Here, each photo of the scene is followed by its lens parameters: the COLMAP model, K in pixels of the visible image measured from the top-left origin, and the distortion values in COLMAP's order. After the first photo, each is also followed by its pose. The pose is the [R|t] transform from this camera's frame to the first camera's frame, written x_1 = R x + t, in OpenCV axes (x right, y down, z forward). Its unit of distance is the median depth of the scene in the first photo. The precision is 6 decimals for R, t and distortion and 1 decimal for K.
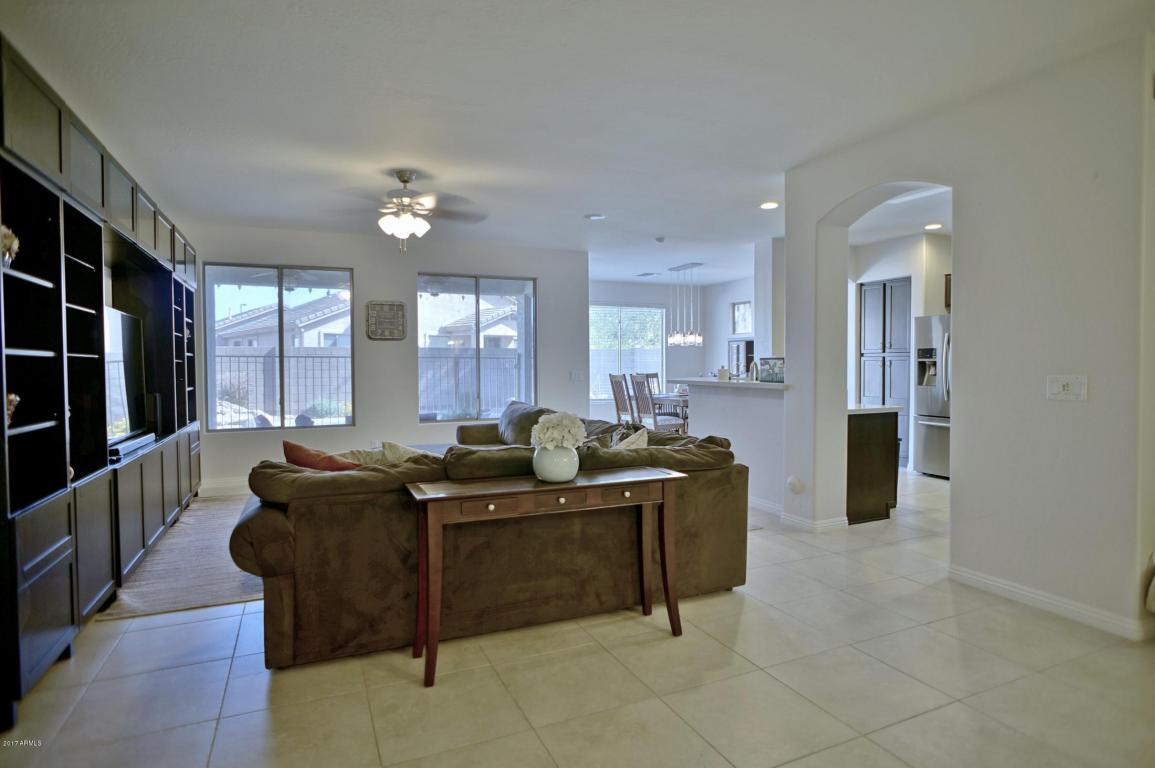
lens RADIAL K [[608.3, 0, 578.3], [0, 608.3, 381.2], [0, 0, 1]] dist [-0.037477, 0.014912]
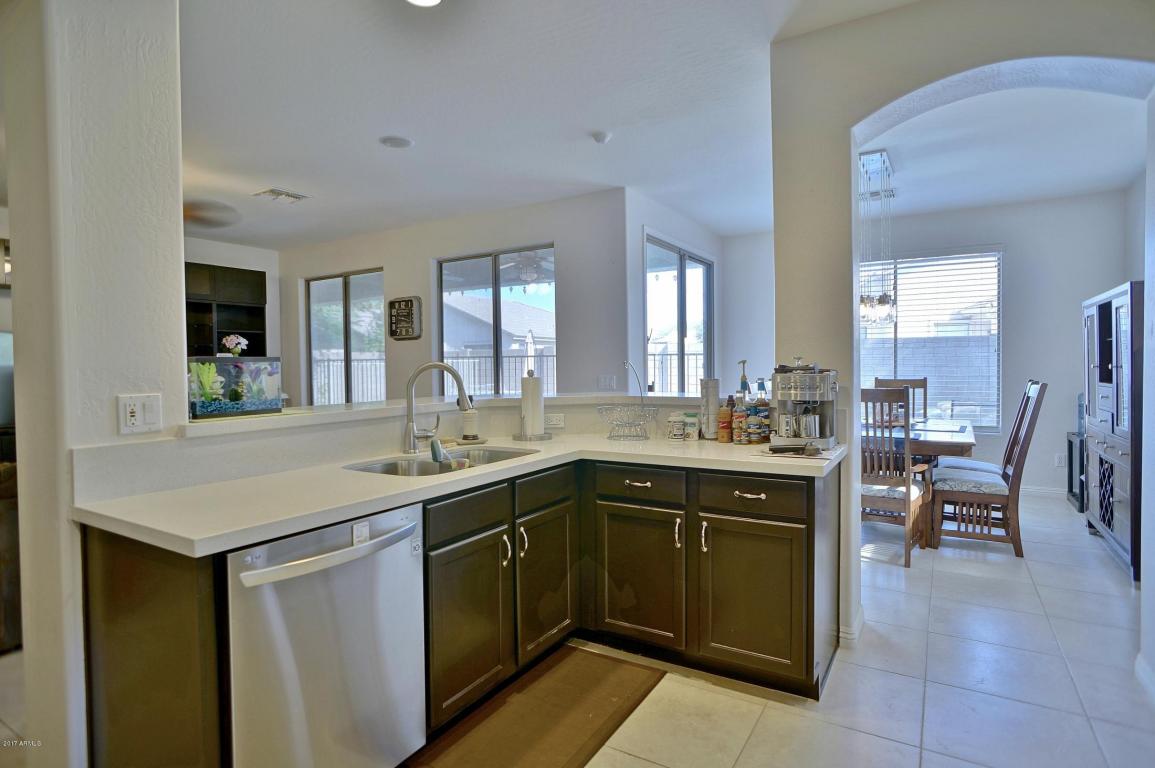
lens RADIAL K [[608.3, 0, 577.9], [0, 608.3, 380.0], [0, 0, 1]] dist [-0.037477, 0.014912]
pose [[0.571238, 0.016261, -0.820624, 0.495416], [-0.010066, 0.999867, 0.012807, -0.020041], [0.820723, 0.000944, 0.571326, 0.607406]]
